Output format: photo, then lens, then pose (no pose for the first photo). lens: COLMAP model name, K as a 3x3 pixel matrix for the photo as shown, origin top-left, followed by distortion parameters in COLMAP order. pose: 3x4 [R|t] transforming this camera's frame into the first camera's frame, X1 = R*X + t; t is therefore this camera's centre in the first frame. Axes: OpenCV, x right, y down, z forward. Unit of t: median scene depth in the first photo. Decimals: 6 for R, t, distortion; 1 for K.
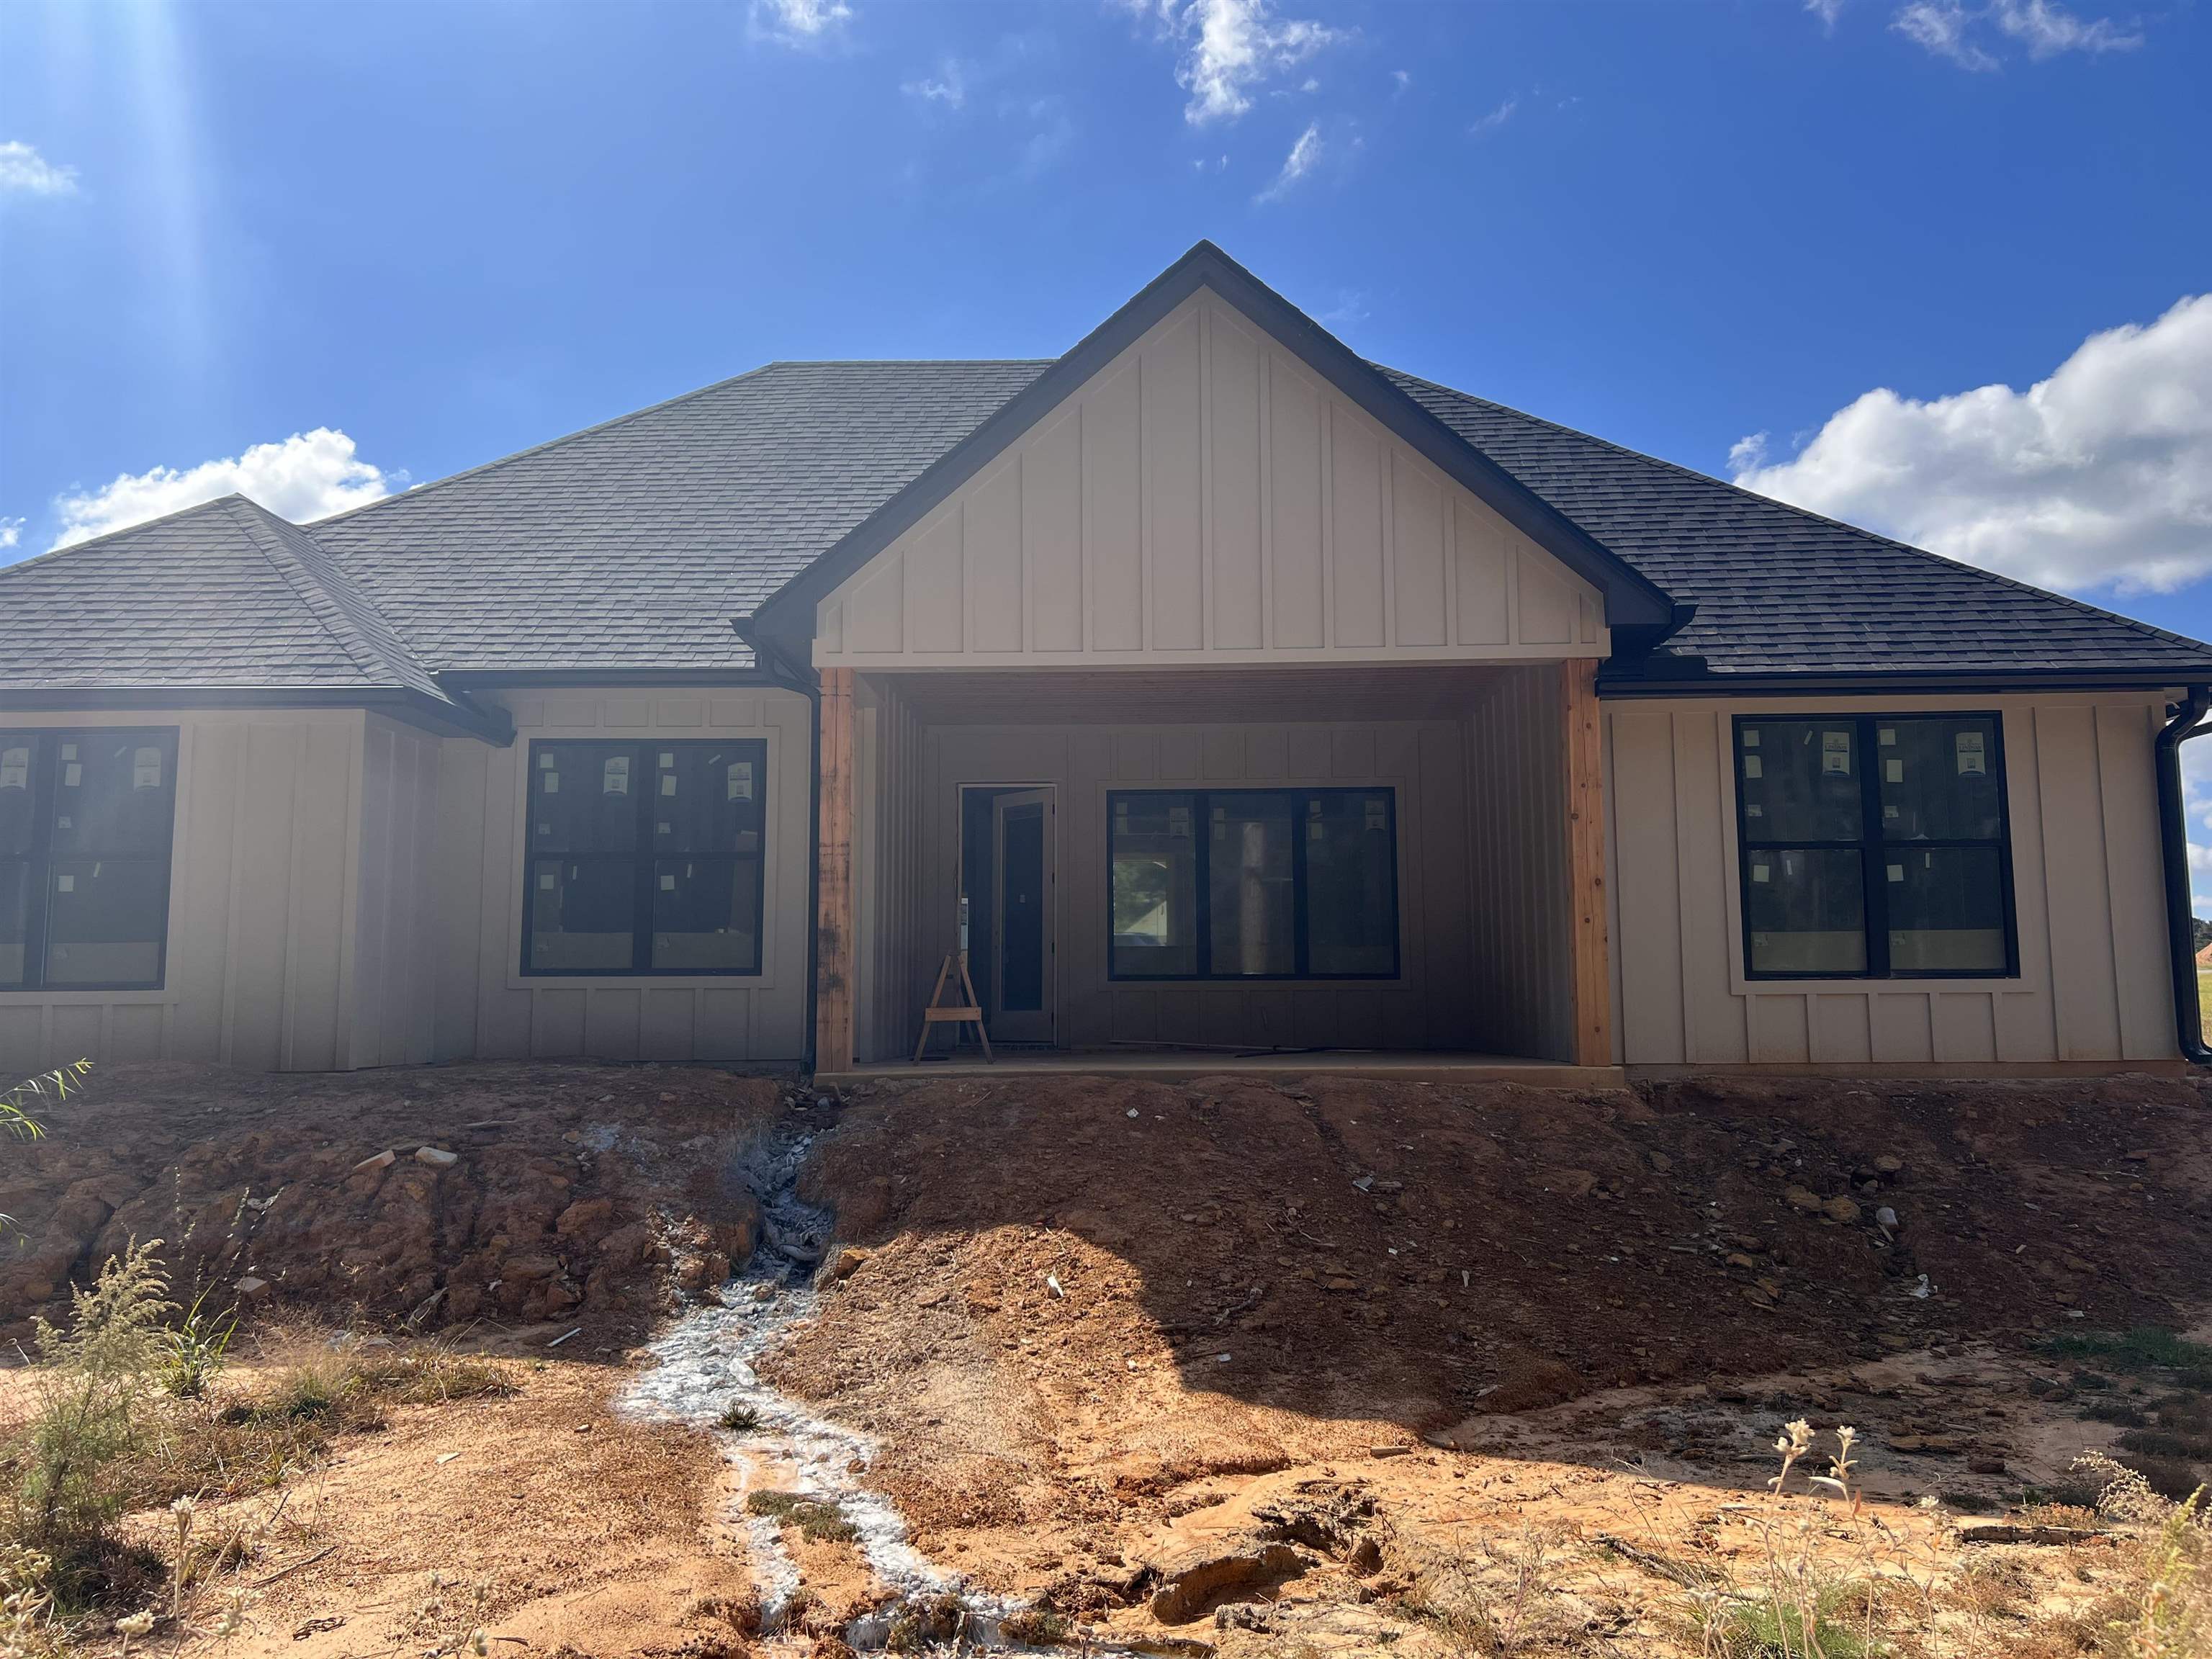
lens RADIAL K [[1678.0, 0, 1120.2], [0, 1678.0, 846.8], [0, 0, 1]] dist [0.042664, -0.040767]
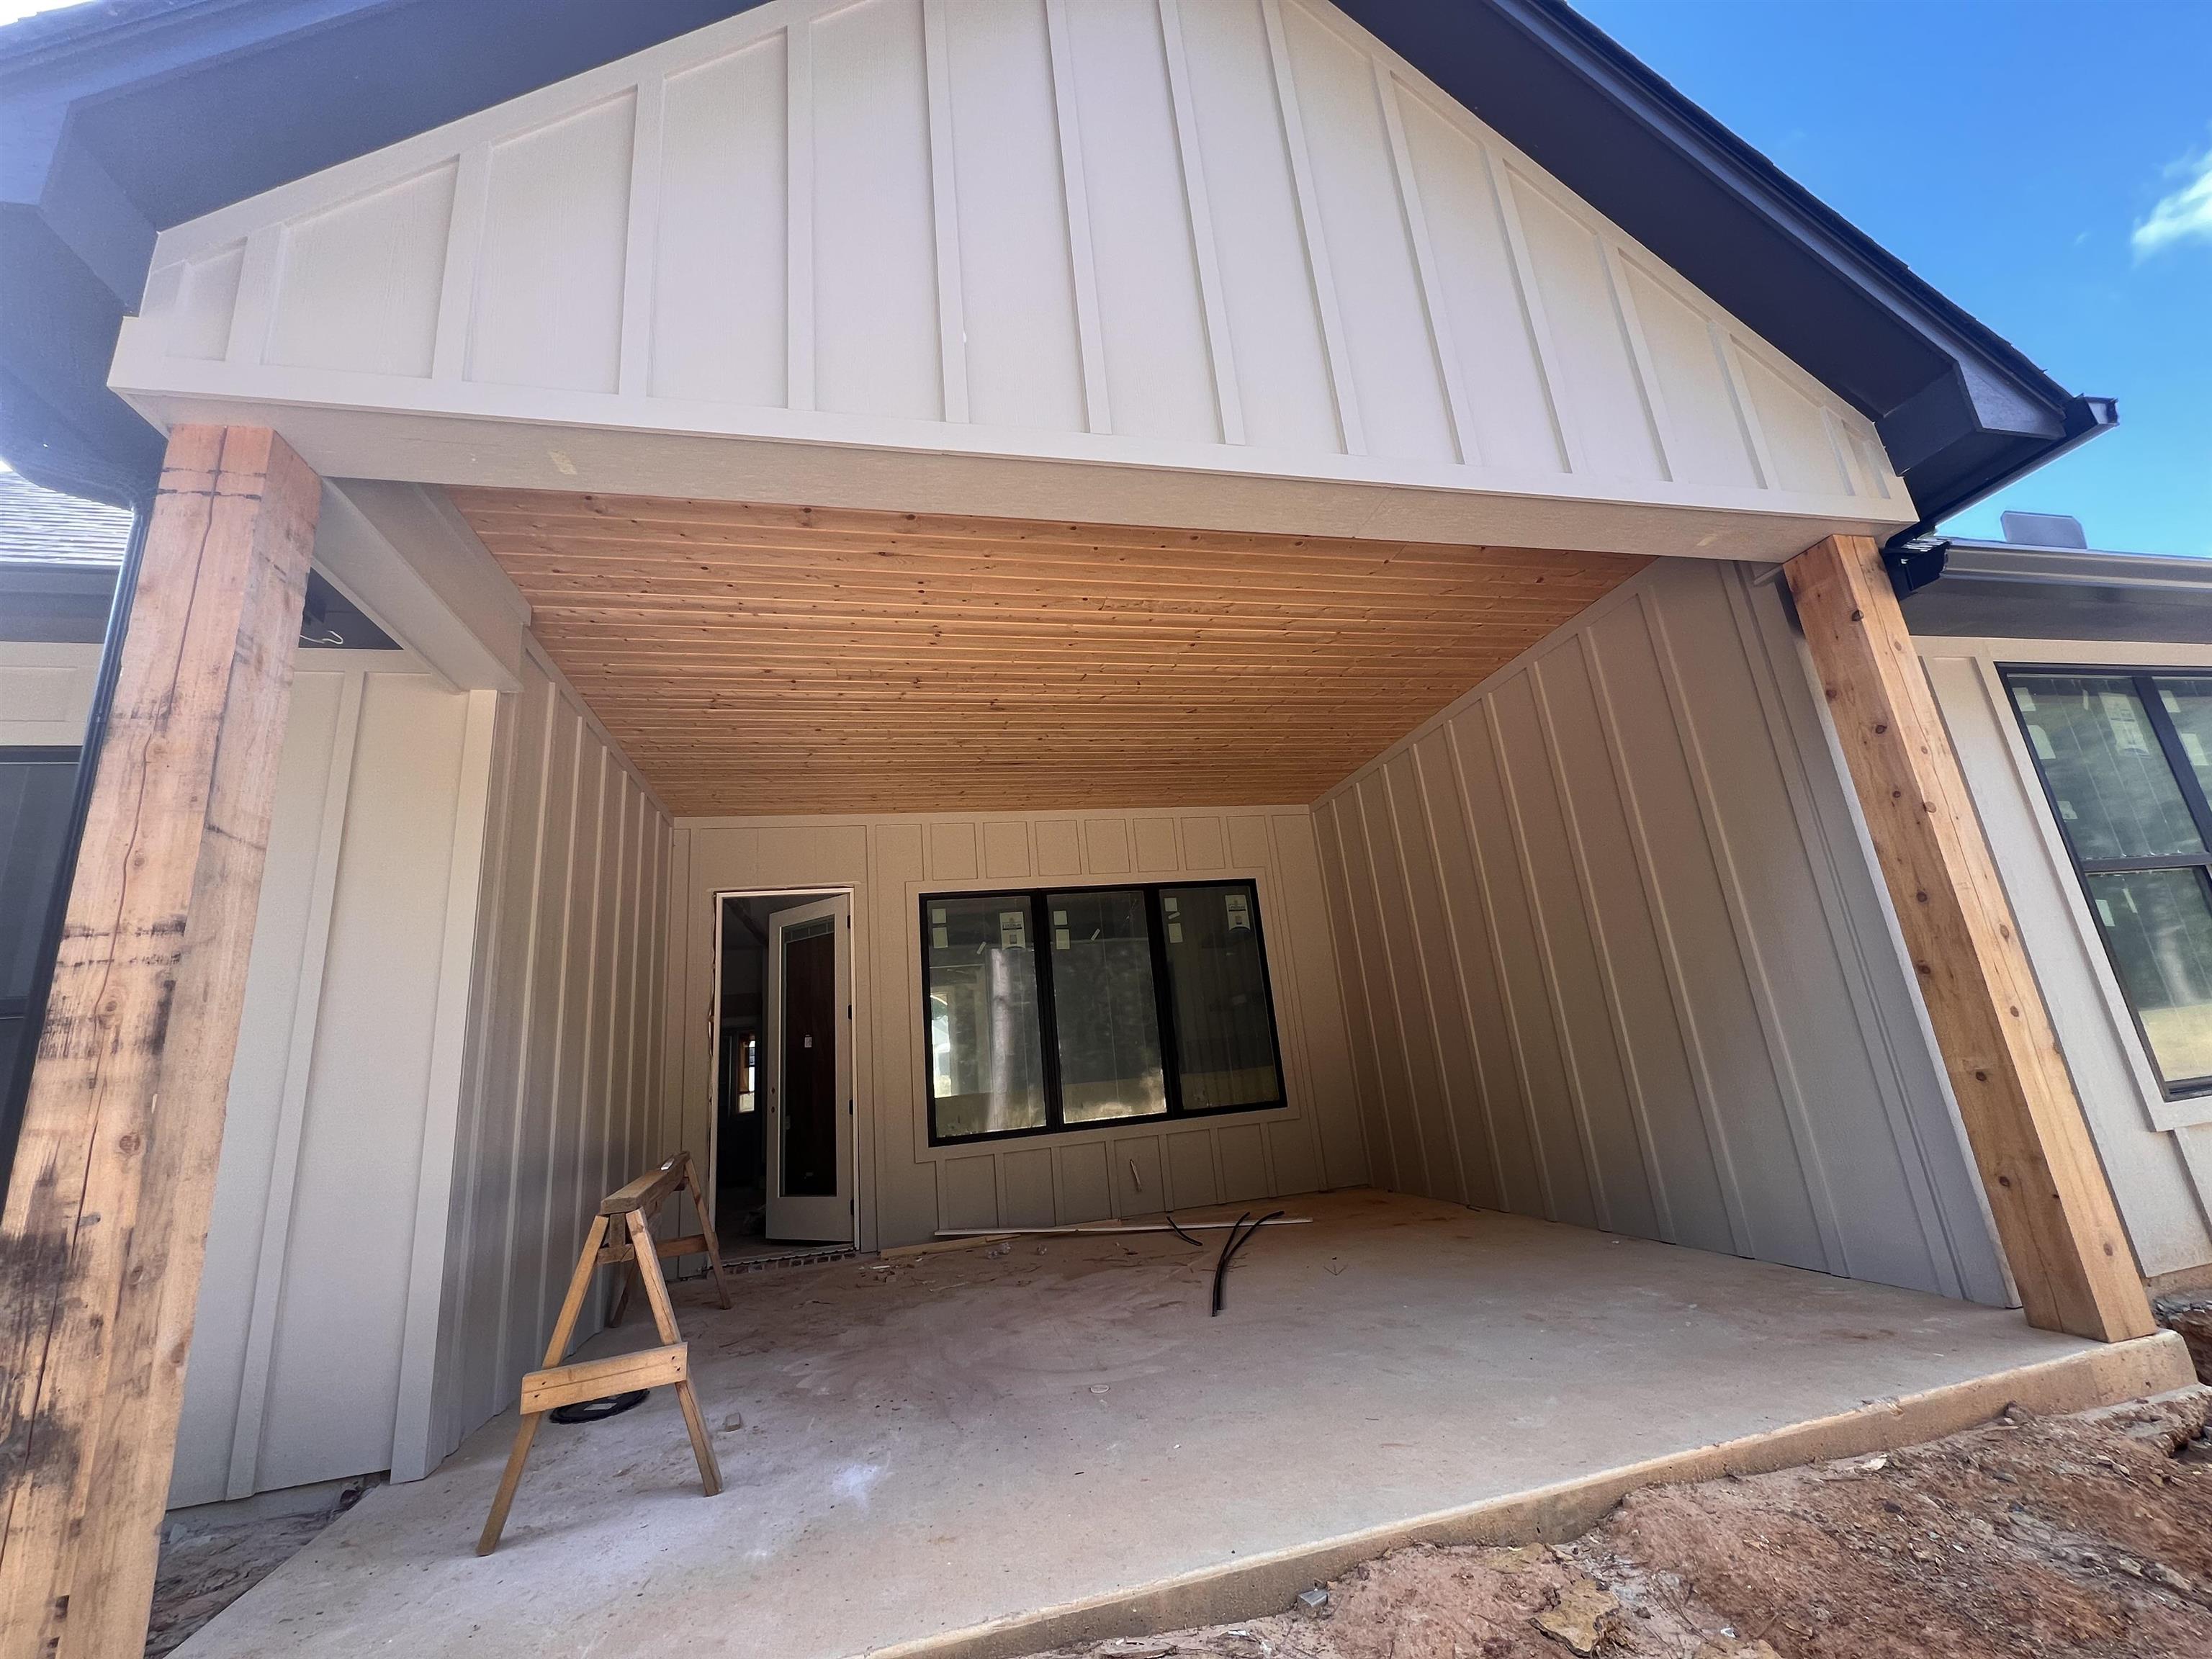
lens RADIAL K [[886.3, 0, 1106.0], [0, 886.3, 829.5], [0, 0, 1]] dist [-0.000828, -0.000059]
pose [[0.966228, -0.015602, 0.257215, -0.038946], [0.061863, 0.983019, -0.172759, 0.018340], [-0.250152, 0.182837, 0.950786, 0.757190]]
